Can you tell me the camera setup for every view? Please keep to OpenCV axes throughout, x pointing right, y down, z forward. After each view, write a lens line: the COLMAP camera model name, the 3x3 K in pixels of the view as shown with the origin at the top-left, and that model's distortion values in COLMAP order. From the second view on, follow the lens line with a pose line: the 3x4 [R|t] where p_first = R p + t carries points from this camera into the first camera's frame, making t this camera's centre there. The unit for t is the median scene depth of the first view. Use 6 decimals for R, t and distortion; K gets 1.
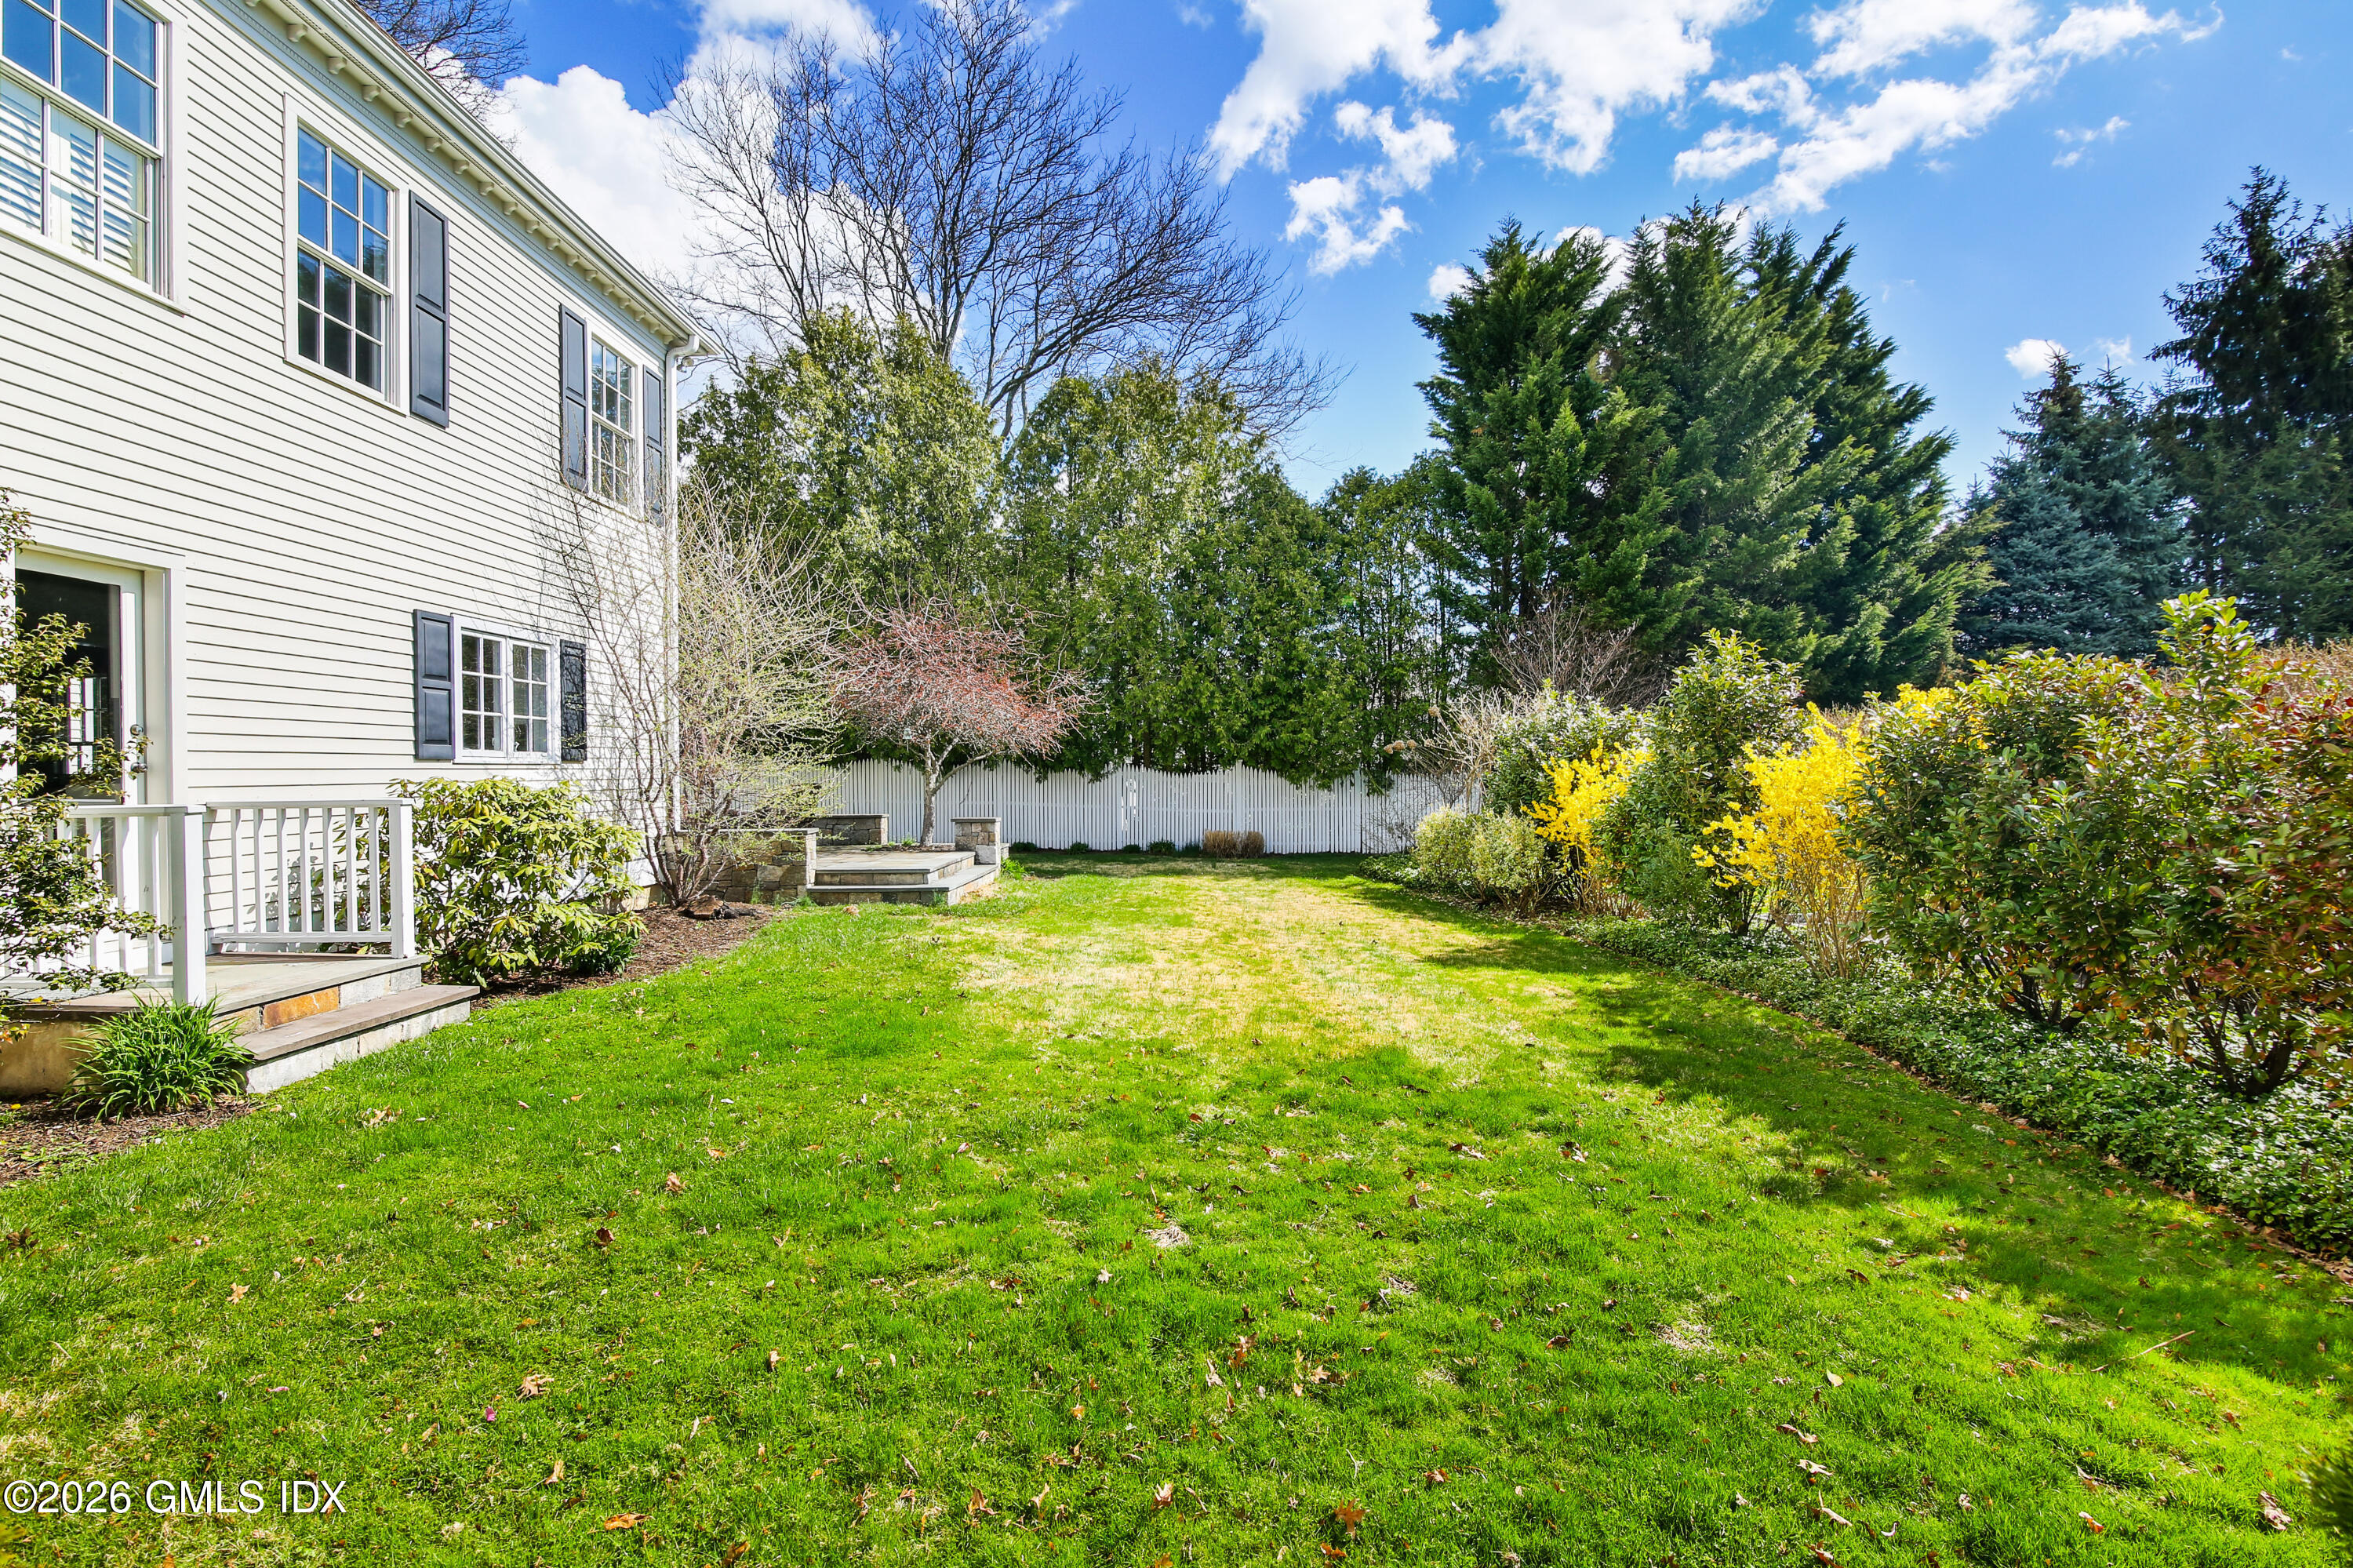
lens RADIAL K [[1083.3, 0, 1177.0], [0, 1083.3, 782.1], [0, 0, 1]] dist [-0.017492, -0.002675]
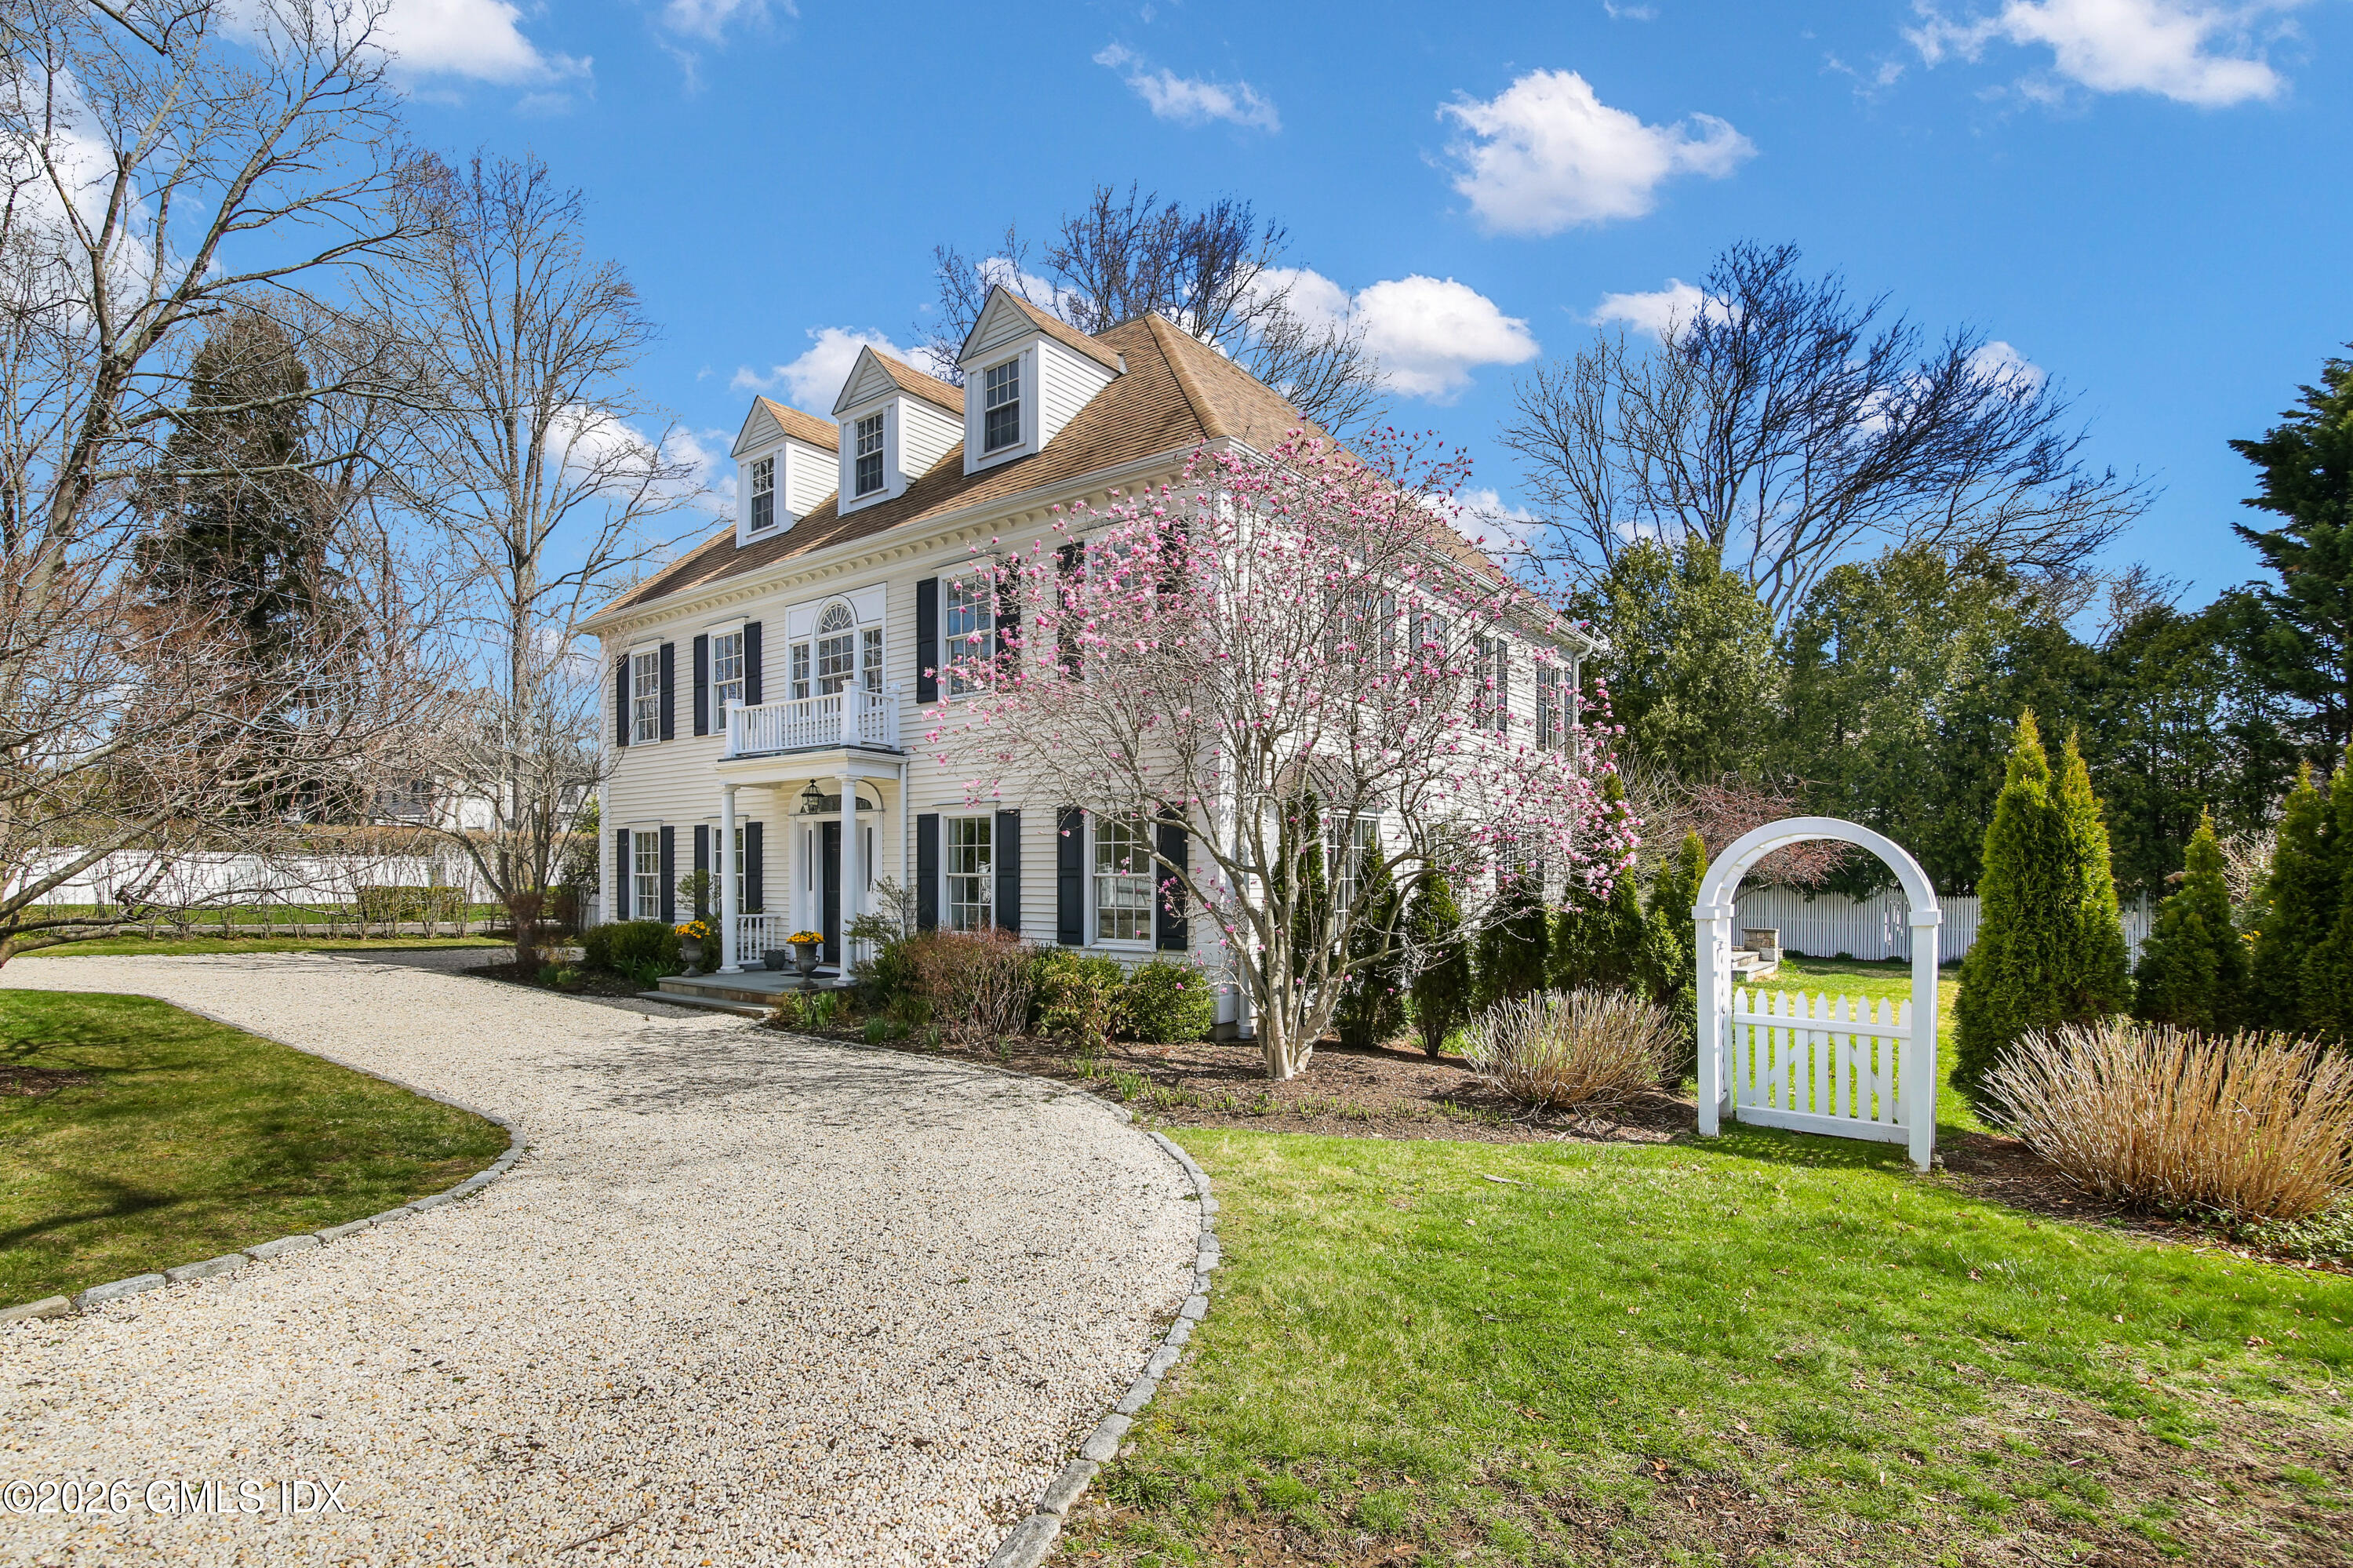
lens RADIAL K [[1083.3, 0, 1209.3], [0, 1083.3, 886.4], [0, 0, 1]] dist [-0.017492, -0.002675]
pose [[0.810264, 0.013954, -0.585899, 0.039811], [-0.017392, 0.999849, -0.000241, -0.006105], [0.585807, 0.010385, 0.810384, -0.395830]]
